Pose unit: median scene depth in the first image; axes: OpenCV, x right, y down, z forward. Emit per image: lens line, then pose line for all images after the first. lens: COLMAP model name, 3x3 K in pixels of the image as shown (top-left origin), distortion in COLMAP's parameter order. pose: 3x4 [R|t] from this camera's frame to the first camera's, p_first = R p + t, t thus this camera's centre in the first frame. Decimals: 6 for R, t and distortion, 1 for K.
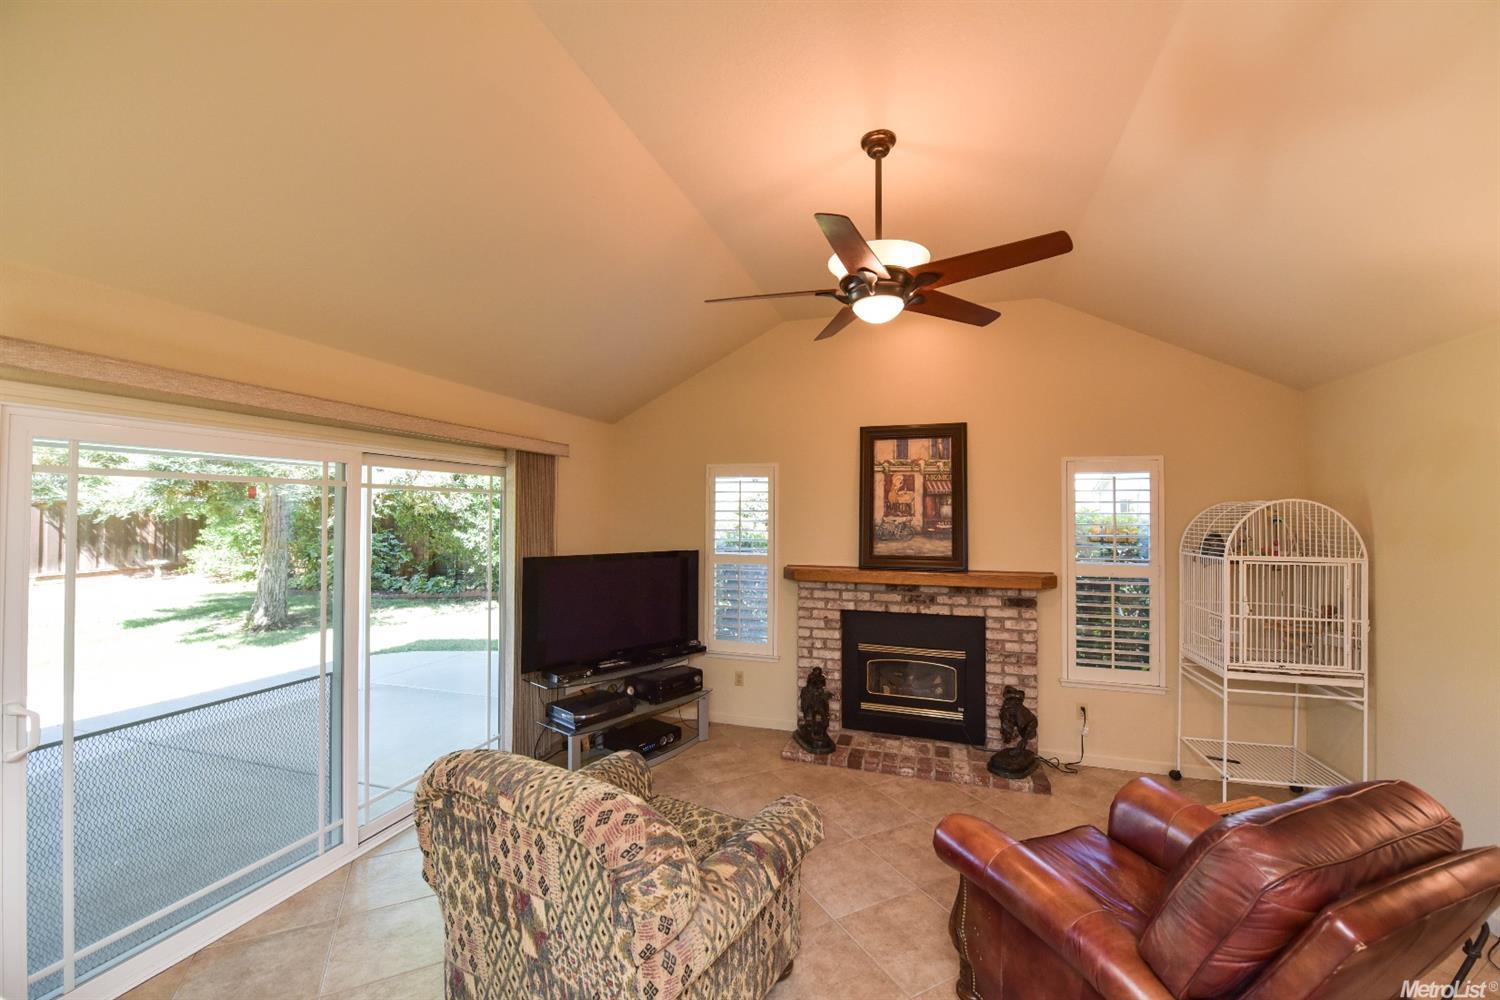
lens RADIAL K [[604.2, 0, 750.0], [0, 604.2, 500.0], [0, 0, 1]] dist [-0.015011, -0.000648]
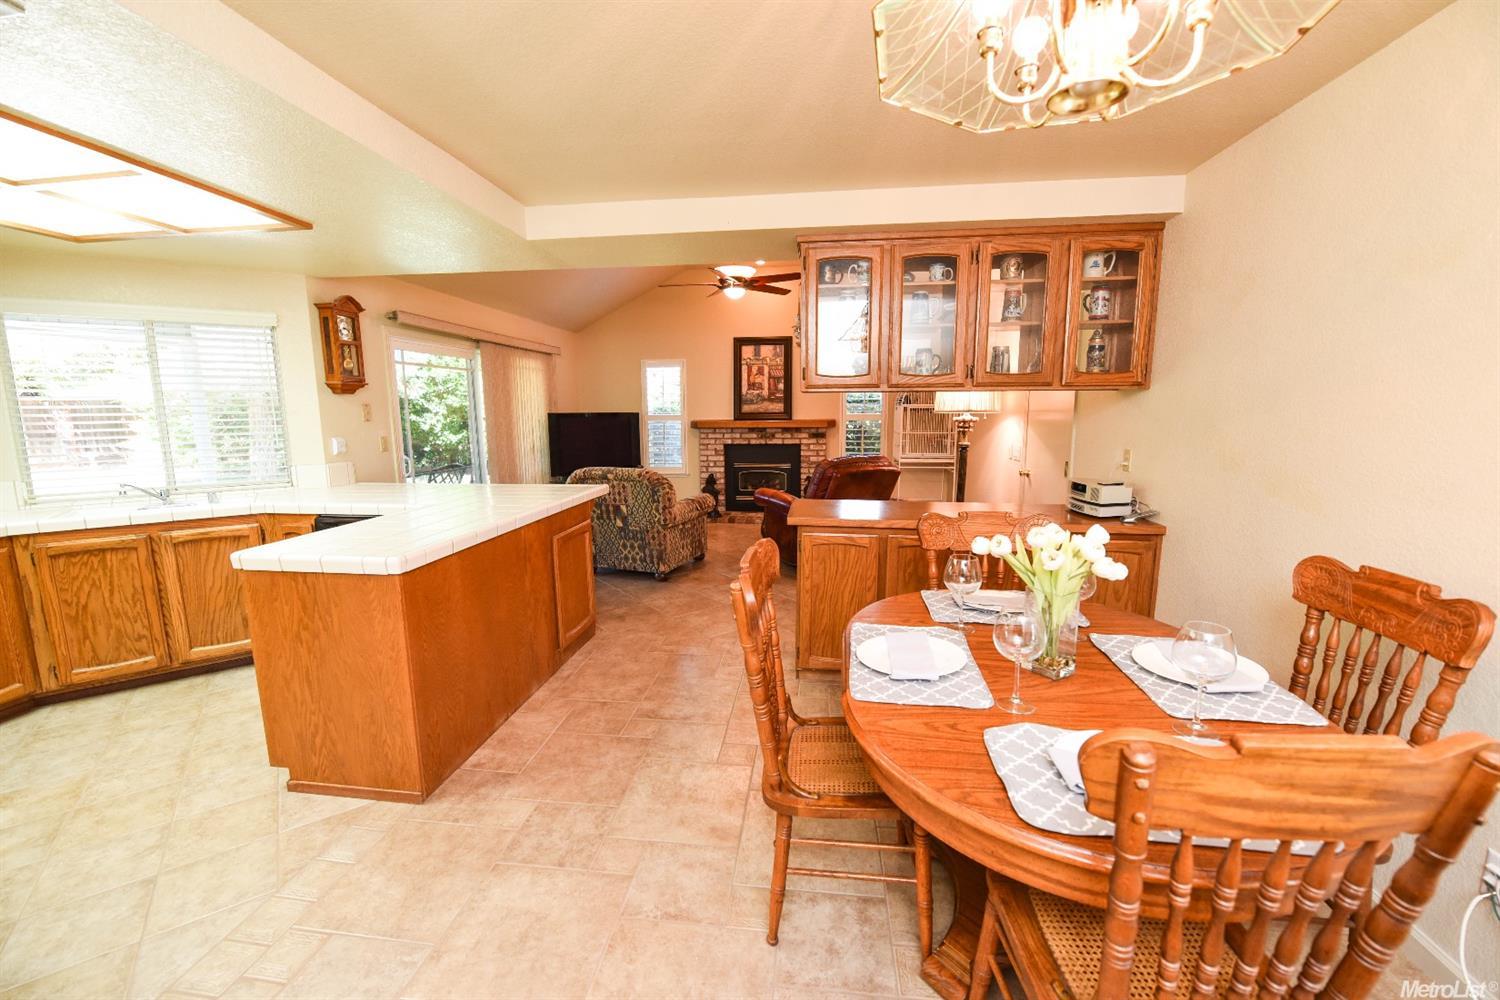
lens RADIAL K [[604.2, 0, 750.0], [0, 604.2, 500.0], [0, 0, 1]] dist [-0.015011, -0.000648]
pose [[0.983658, -0.039162, 0.175736, -0.093791], [0.008480, 0.985052, 0.172049, 0.039920], [-0.179847, -0.167747, 0.969286, -0.773773]]
